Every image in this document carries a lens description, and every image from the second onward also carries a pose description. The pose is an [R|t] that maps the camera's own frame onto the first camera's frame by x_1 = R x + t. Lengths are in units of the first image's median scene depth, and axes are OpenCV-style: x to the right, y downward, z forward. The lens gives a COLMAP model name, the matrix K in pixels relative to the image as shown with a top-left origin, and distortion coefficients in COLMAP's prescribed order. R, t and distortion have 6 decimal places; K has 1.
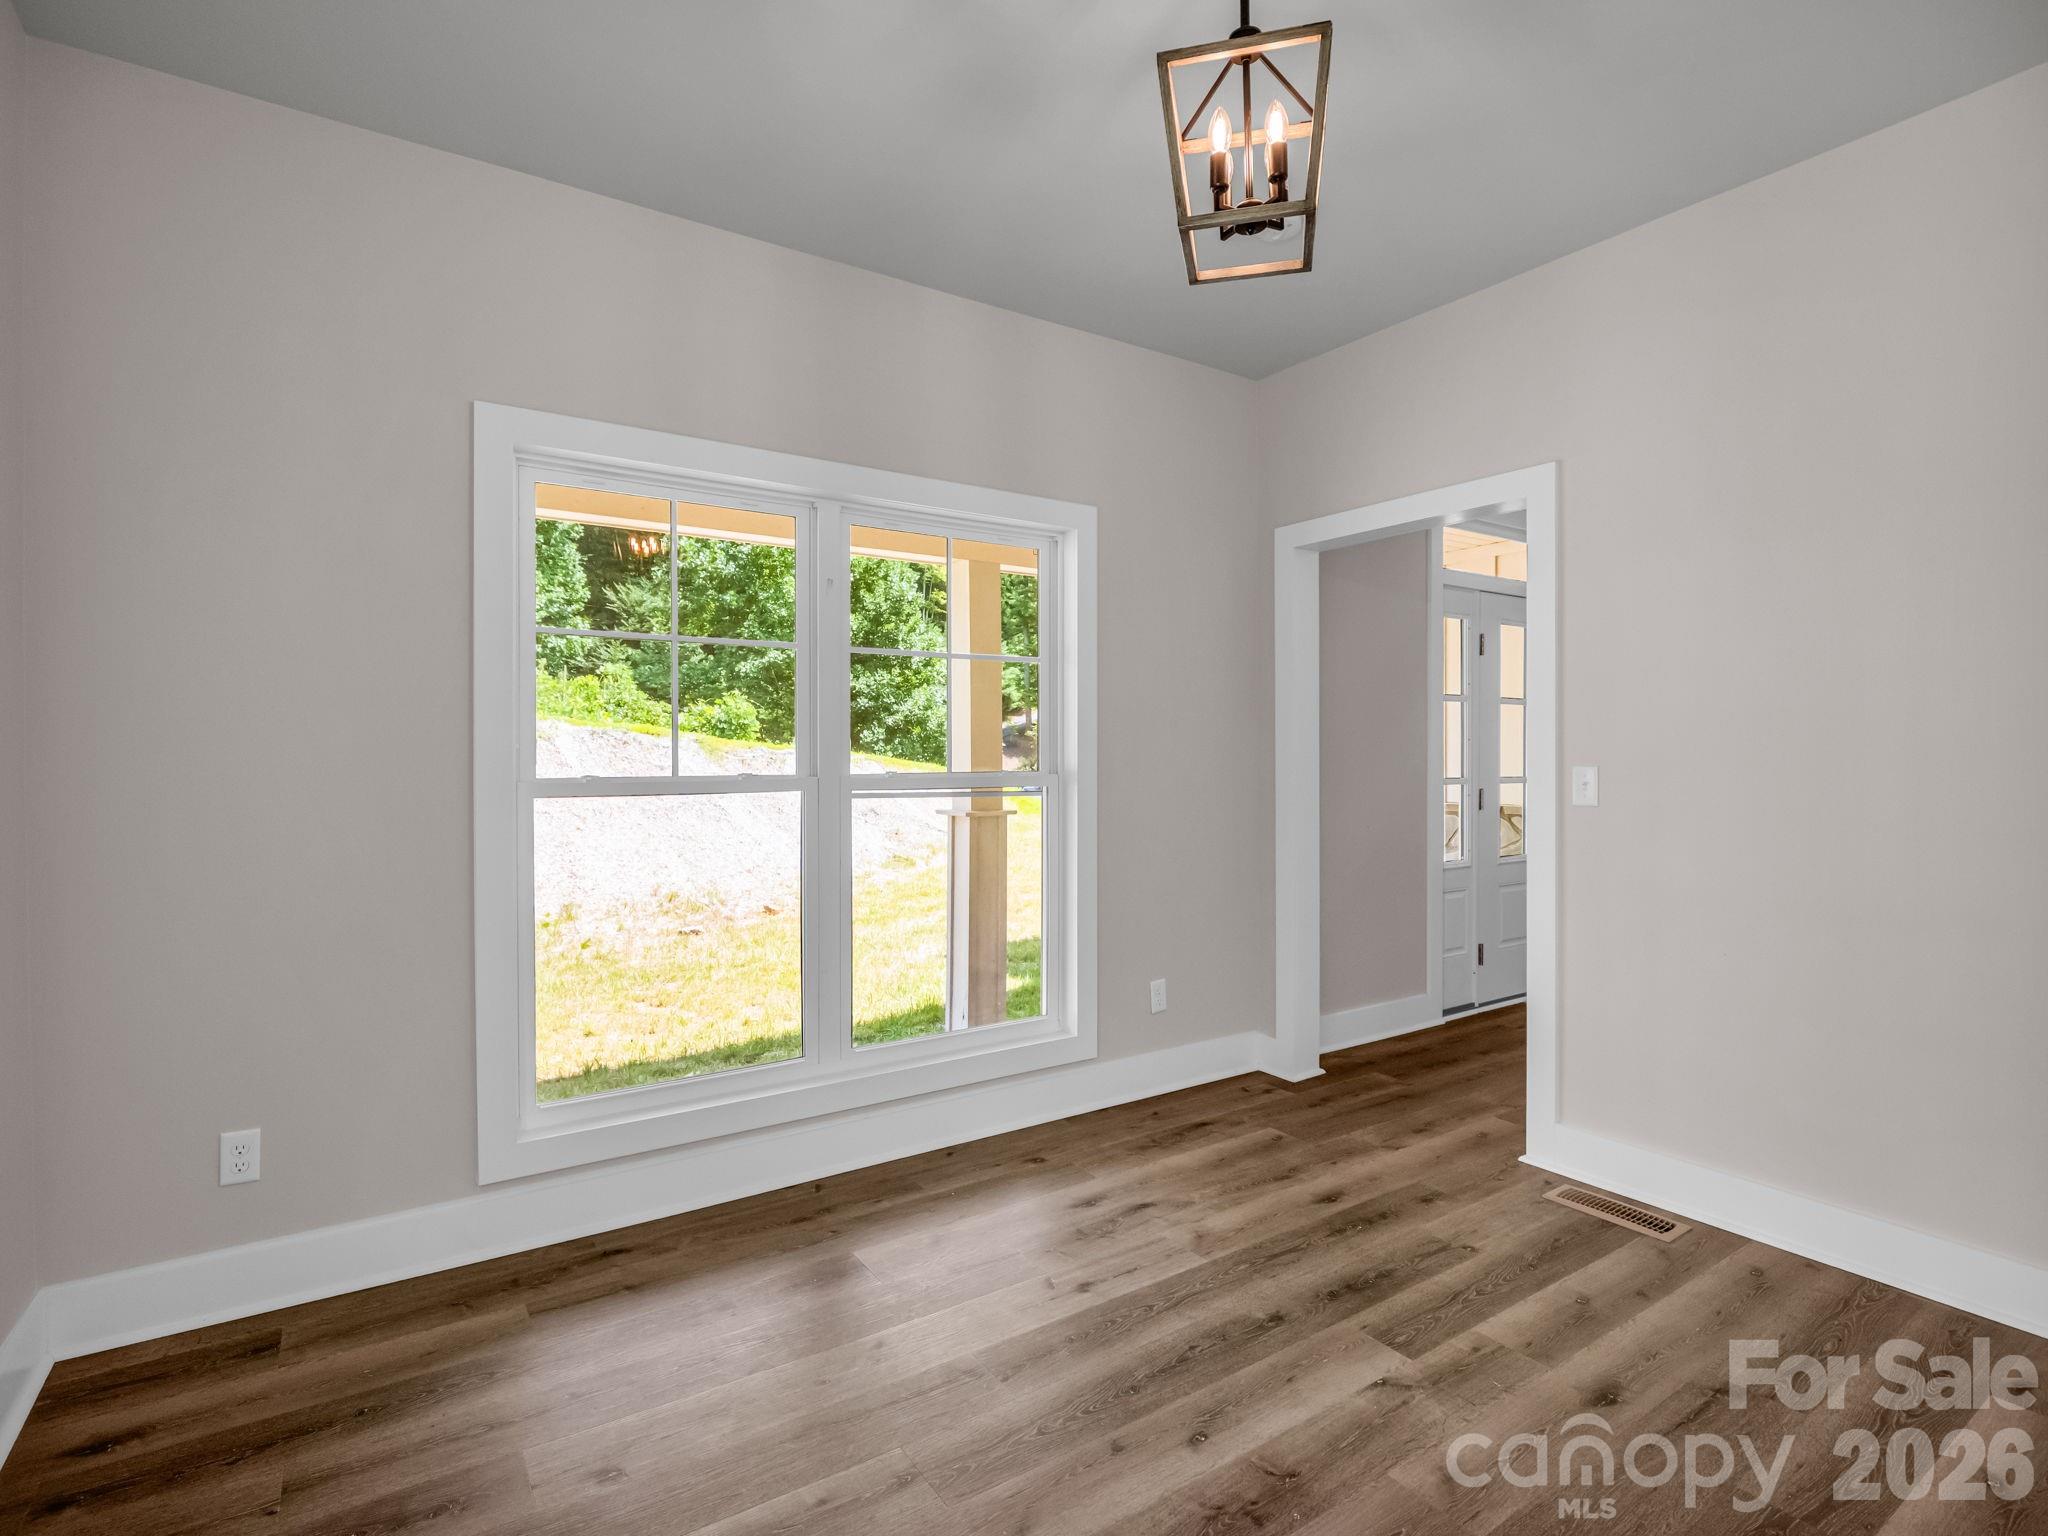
lens RADIAL K [[1011.0, 0, 1012.0], [0, 1011.0, 759.7], [0, 0, 1]] dist [-0.003285, -0.001009]
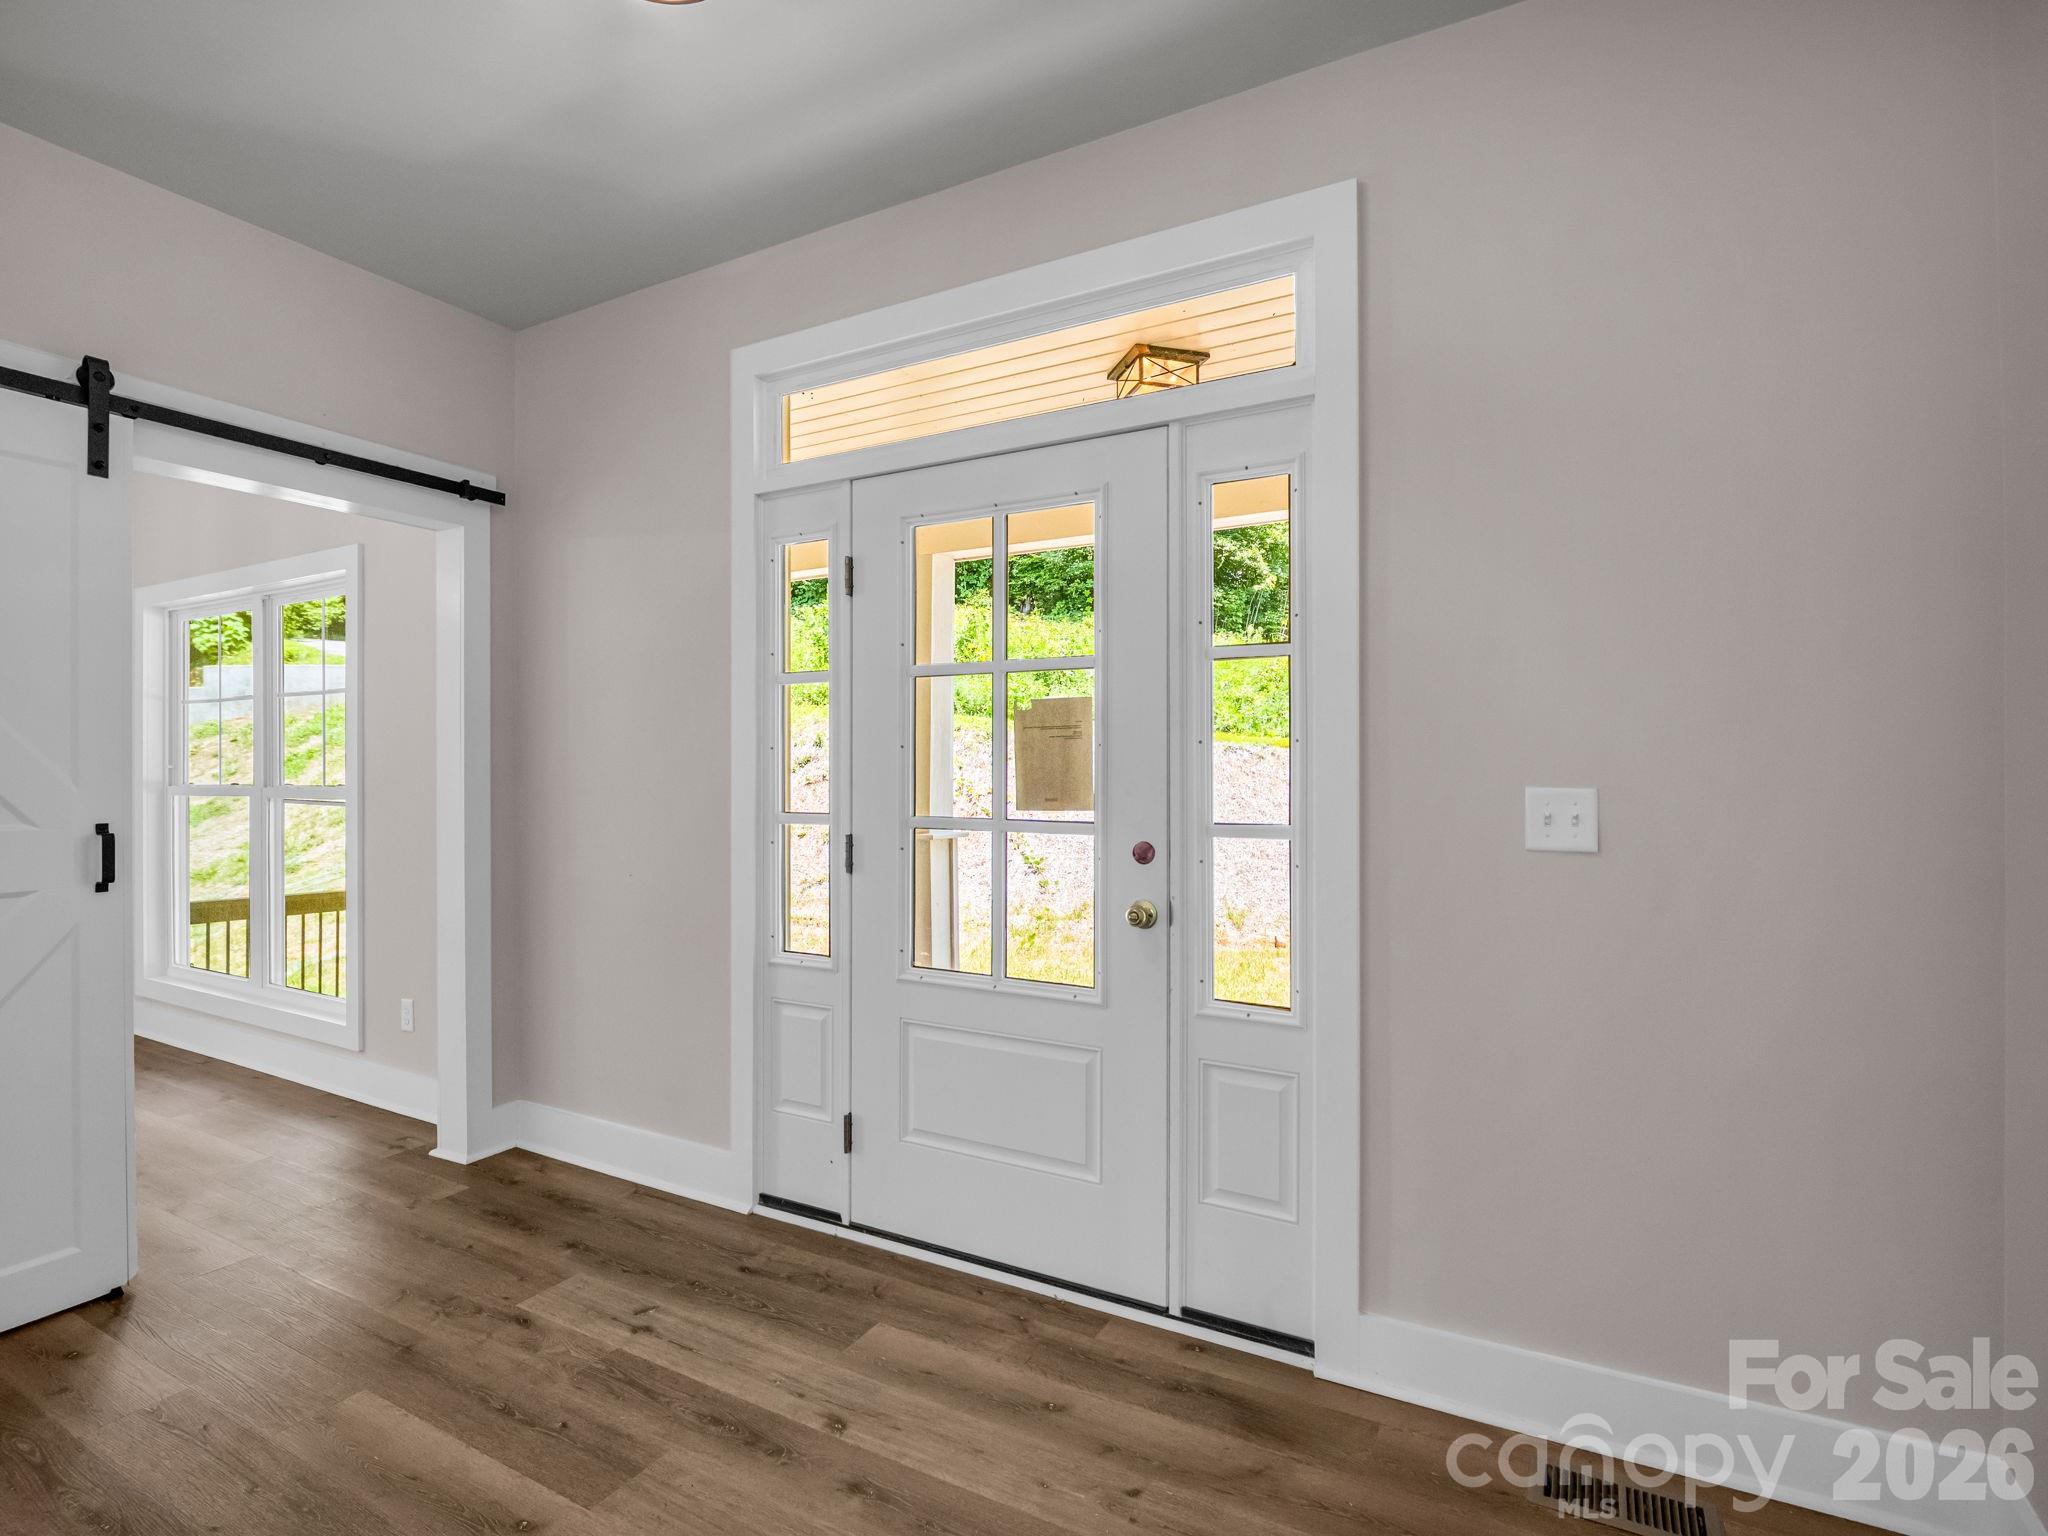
lens RADIAL K [[1011.0, 0, 1012.0], [0, 1011.0, 759.7], [0, 0, 1]] dist [-0.003285, -0.001009]
pose [[0.459915, -0.005794, -0.887944, 1.056180], [-0.006704, 0.999928, -0.009997, -0.007551], [0.887938, 0.010550, 0.459843, 0.870514]]
